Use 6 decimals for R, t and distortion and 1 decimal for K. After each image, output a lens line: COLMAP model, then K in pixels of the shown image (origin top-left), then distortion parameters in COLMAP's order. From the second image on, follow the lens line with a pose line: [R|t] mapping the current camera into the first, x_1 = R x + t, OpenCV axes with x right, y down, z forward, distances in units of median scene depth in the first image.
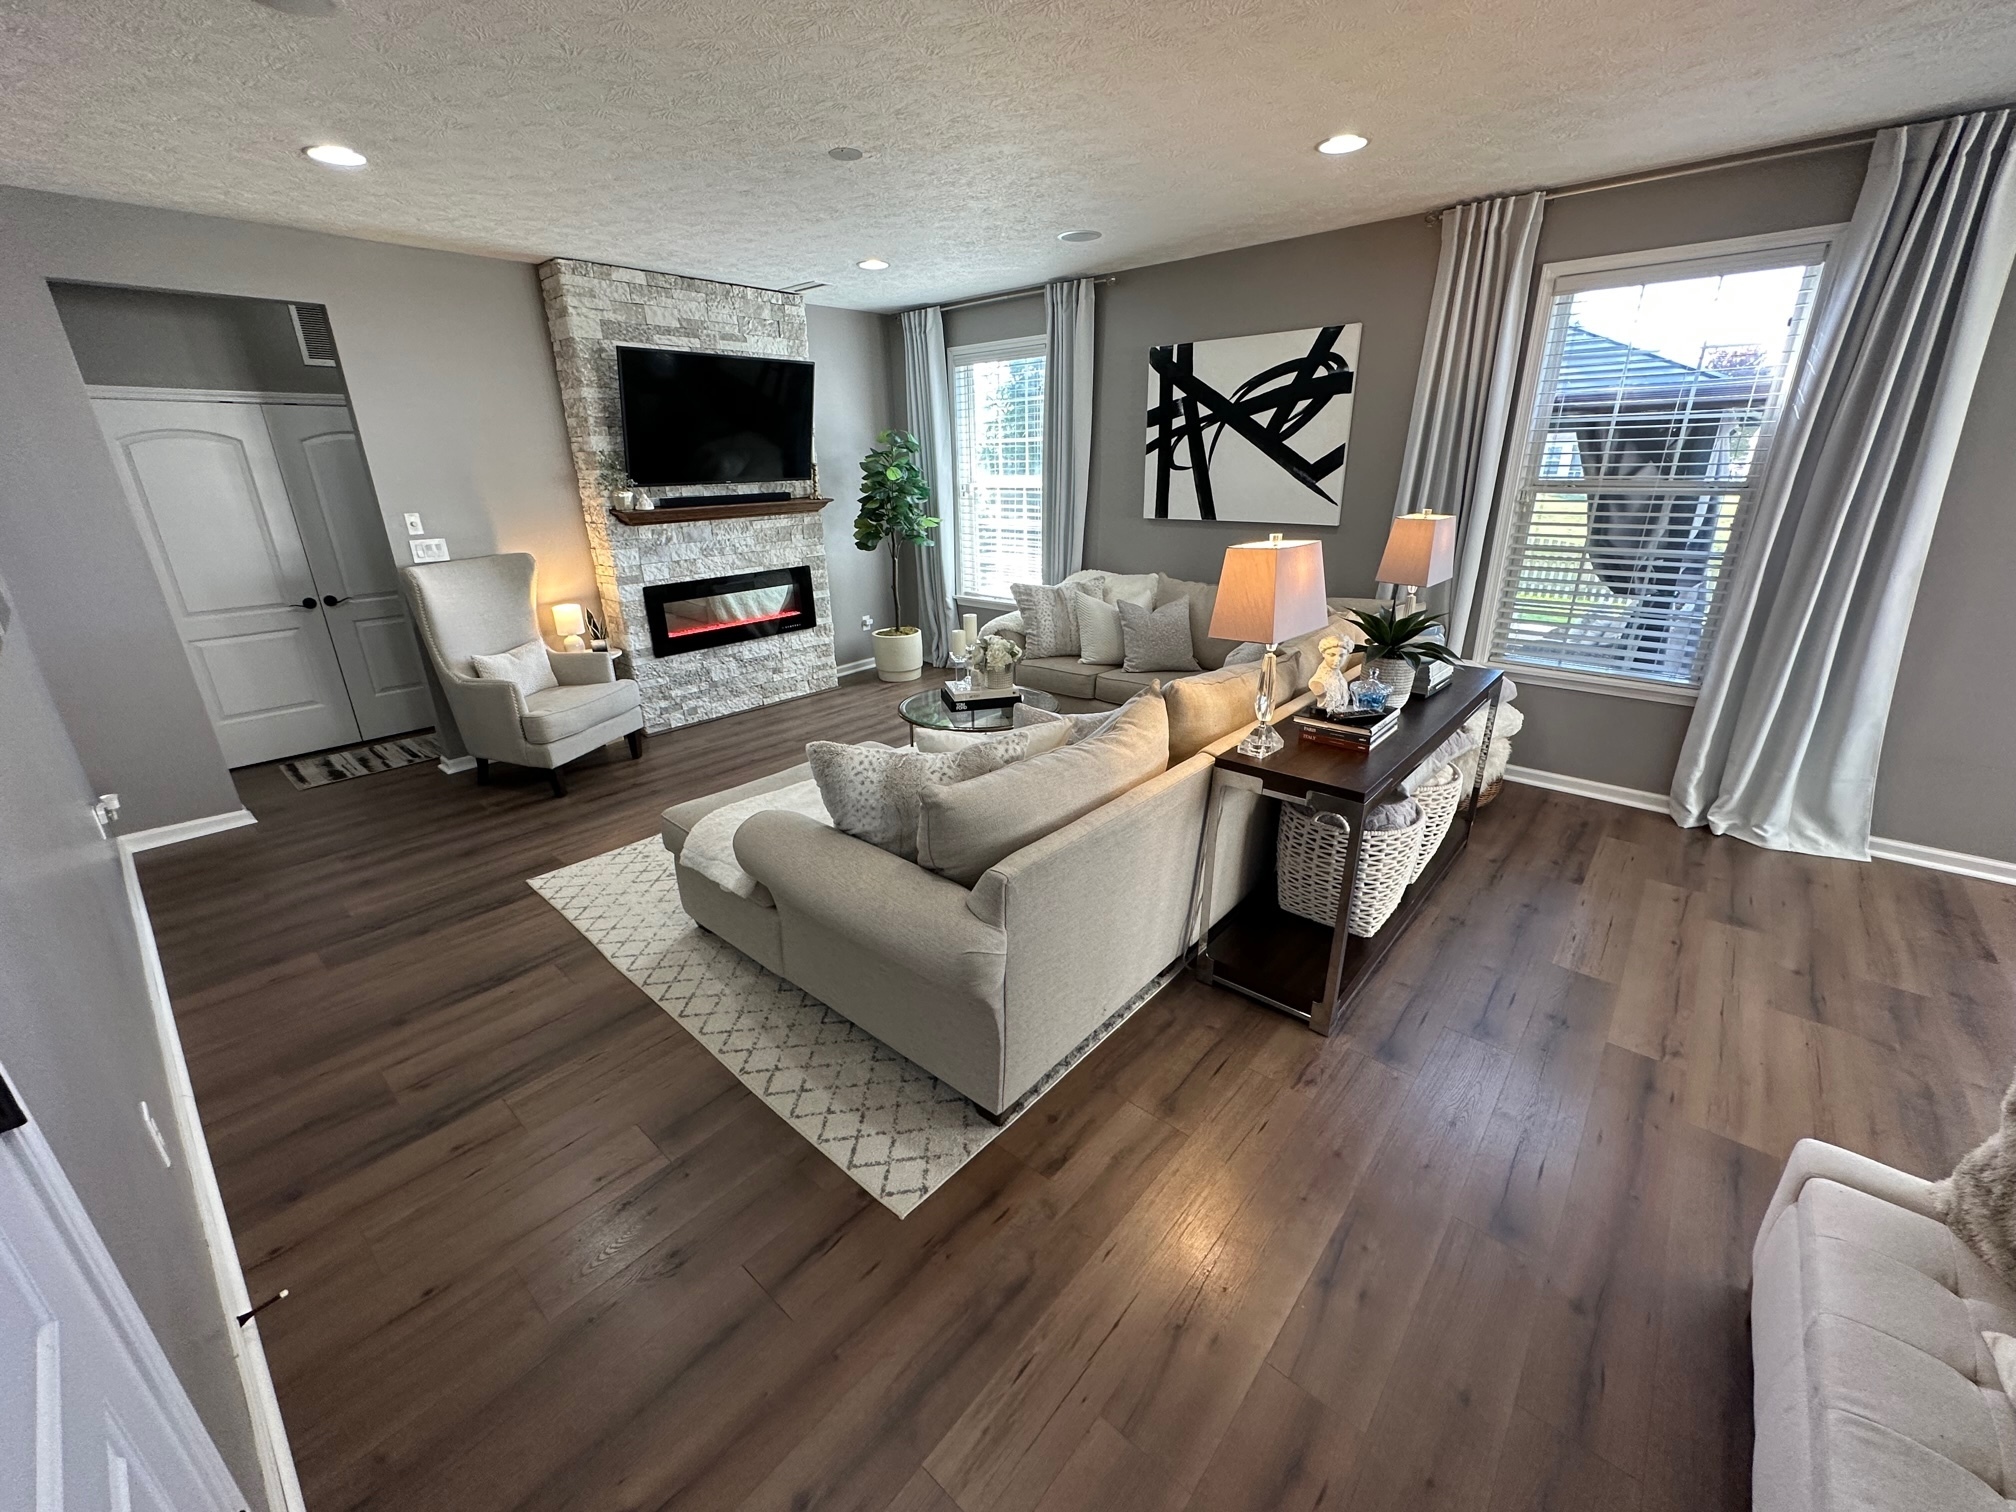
lens RADIAL K [[806.2, 0, 1007.4], [0, 806.2, 747.2], [0, 0, 1]] dist [0.001758, -0.000053]
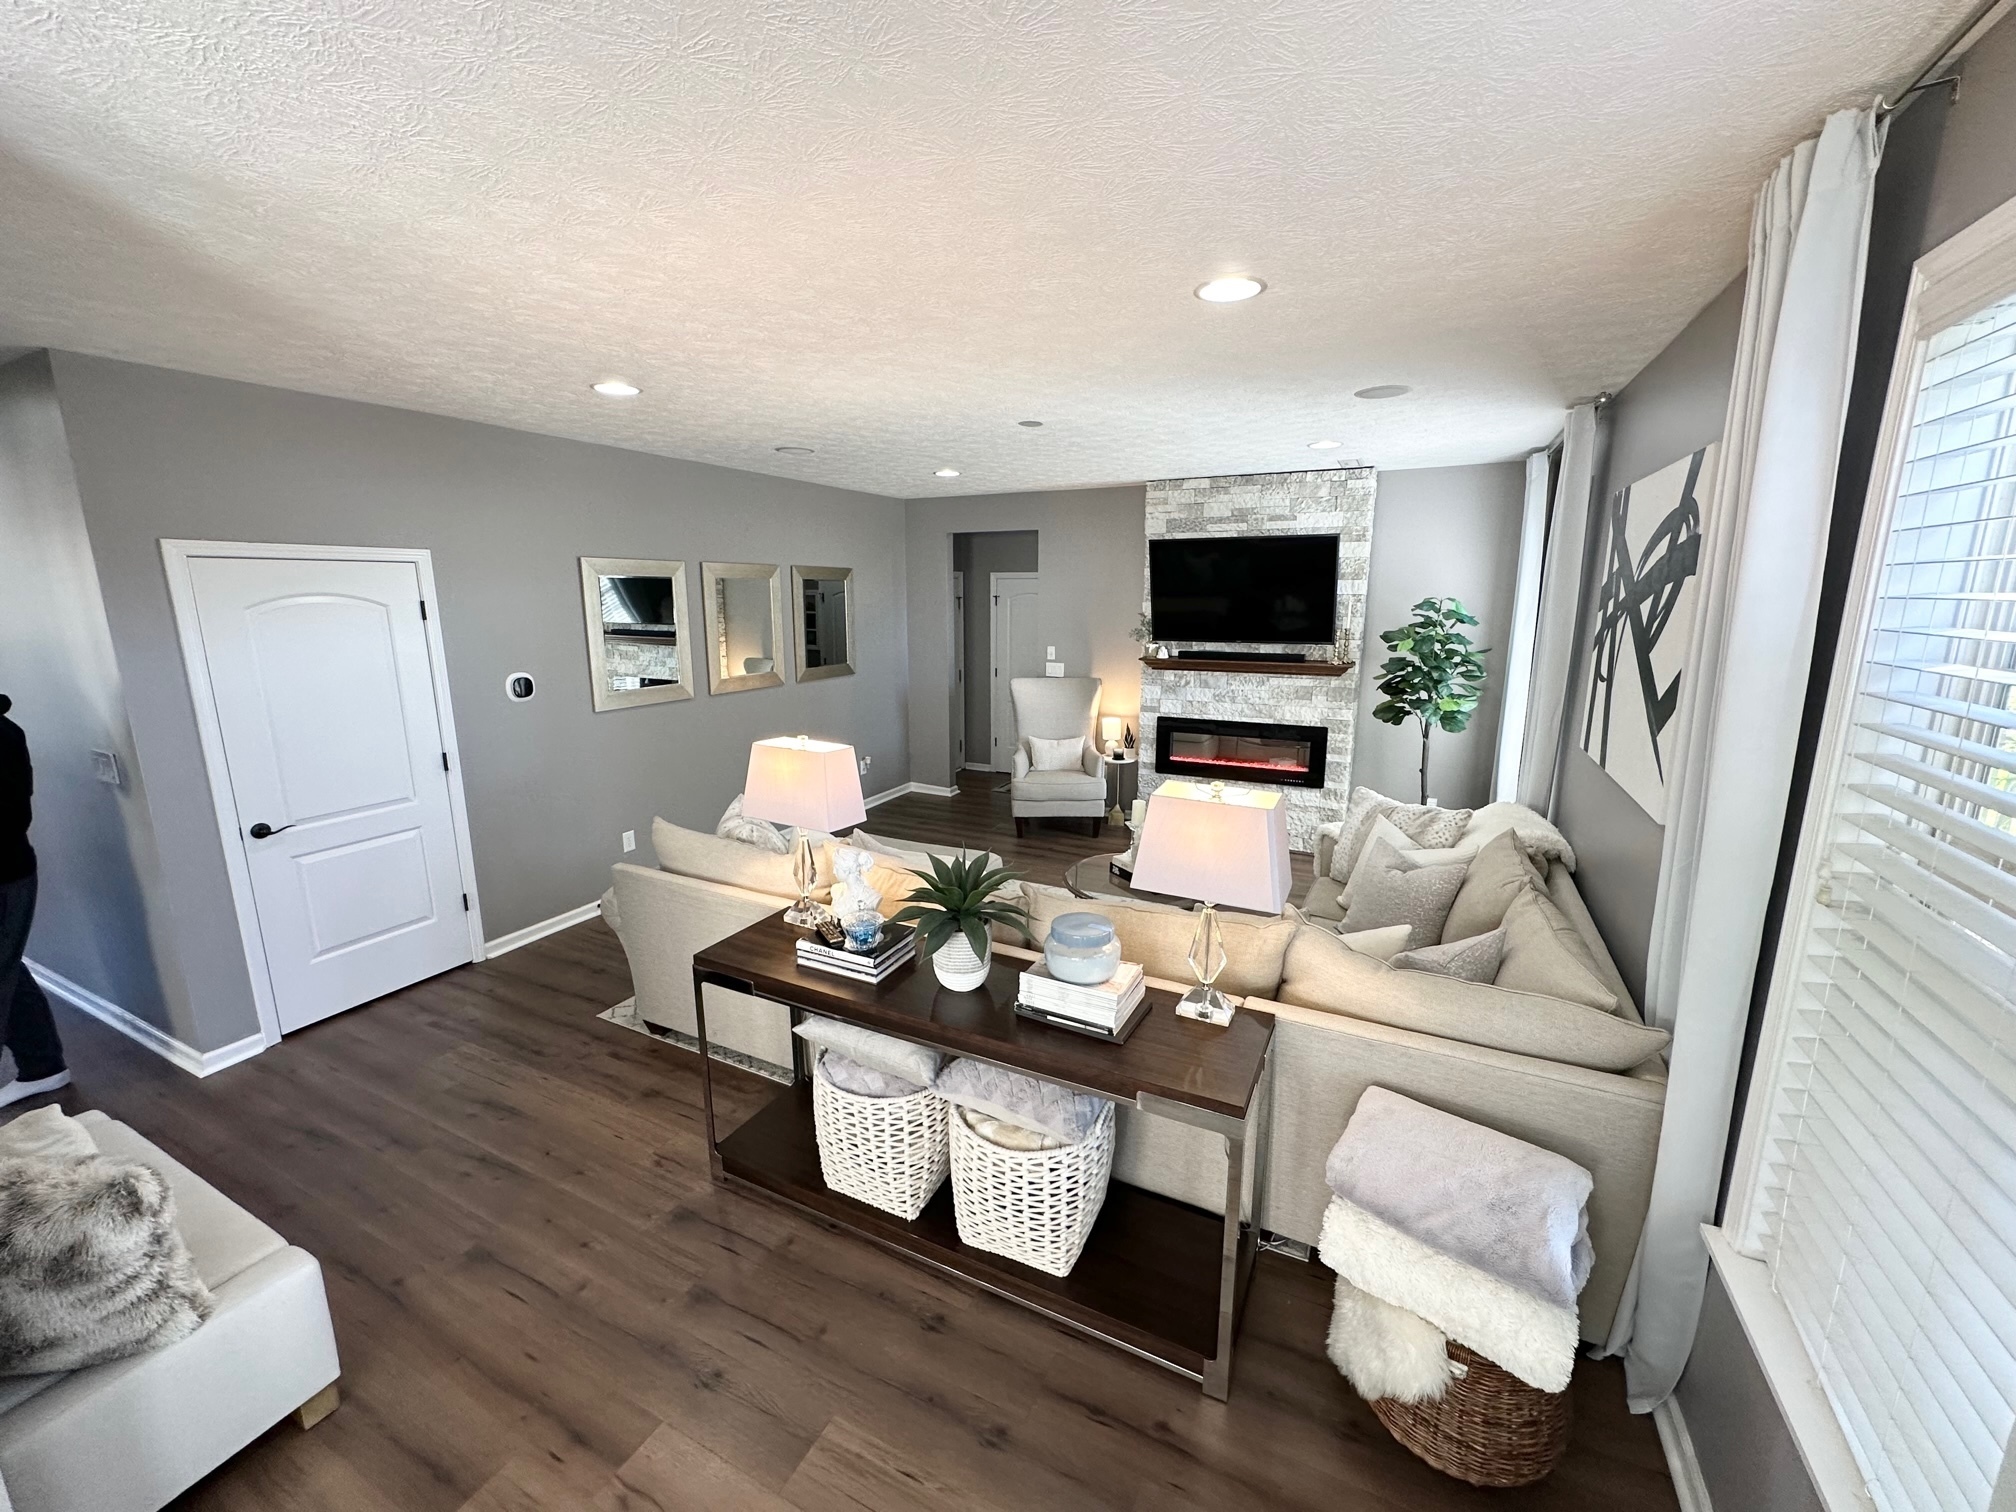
lens RADIAL K [[806.2, 0, 1007.4], [0, 806.2, 747.2], [0, 0, 1]] dist [0.001758, -0.000053]
pose [[0.248422, 0.203166, -0.947106, 0.684052], [-0.328737, 0.937411, 0.114859, -0.218083], [0.911163, 0.282815, 0.299662, 0.418352]]
